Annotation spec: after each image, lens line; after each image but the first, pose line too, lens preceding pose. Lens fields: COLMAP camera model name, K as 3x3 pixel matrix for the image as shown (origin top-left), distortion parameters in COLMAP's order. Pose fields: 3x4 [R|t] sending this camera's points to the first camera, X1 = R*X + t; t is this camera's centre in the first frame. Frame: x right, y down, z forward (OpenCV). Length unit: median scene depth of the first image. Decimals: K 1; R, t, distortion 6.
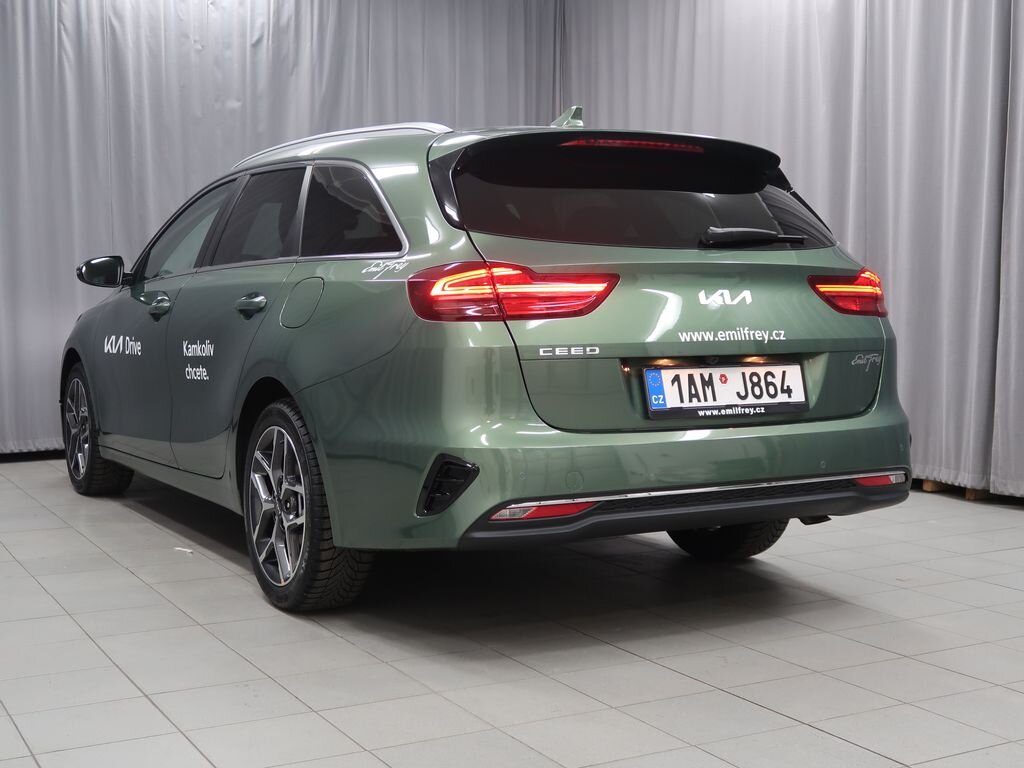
lens RADIAL K [[1351.6, 0, 512.0], [0, 1351.6, 384.0], [0, 0, 1]] dist [0.016787, 0.017140]
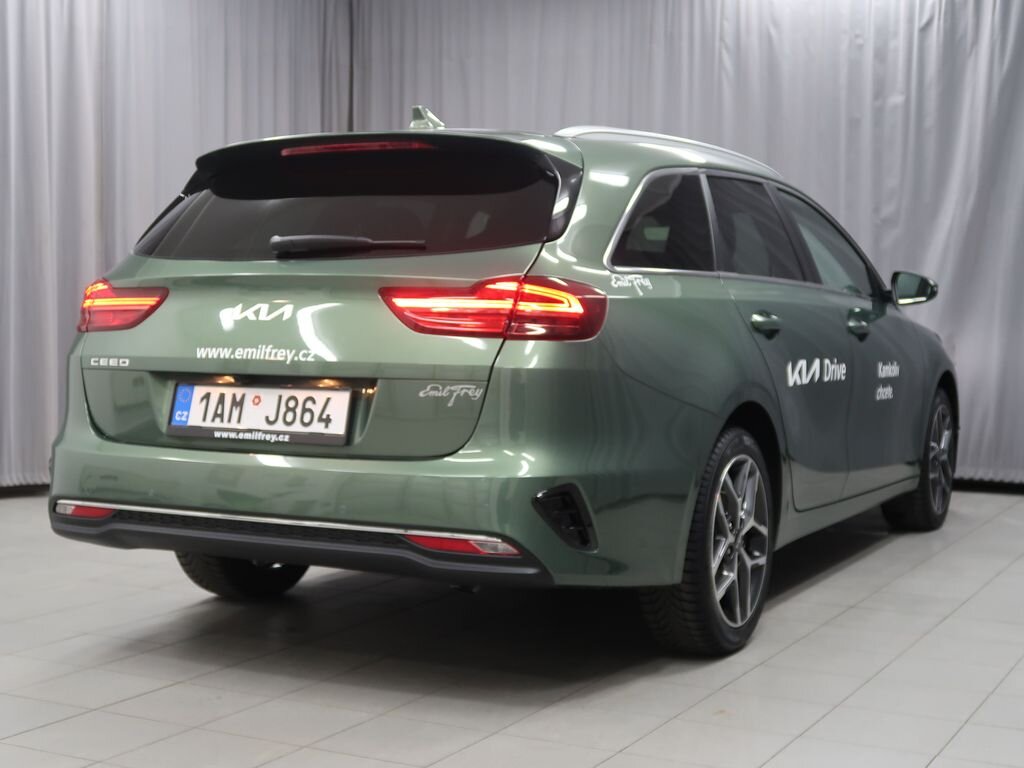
lens RADIAL K [[1507.1, 0, 512.0], [0, 1507.1, 384.0], [0, 0, 1]] dist [-0.000559, -0.008854]
pose [[0.539903, 0.044922, -0.840528, 1.112764], [-0.063327, 0.997913, 0.012656, -0.039100], [0.839342, 0.046395, 0.541620, 0.589740]]
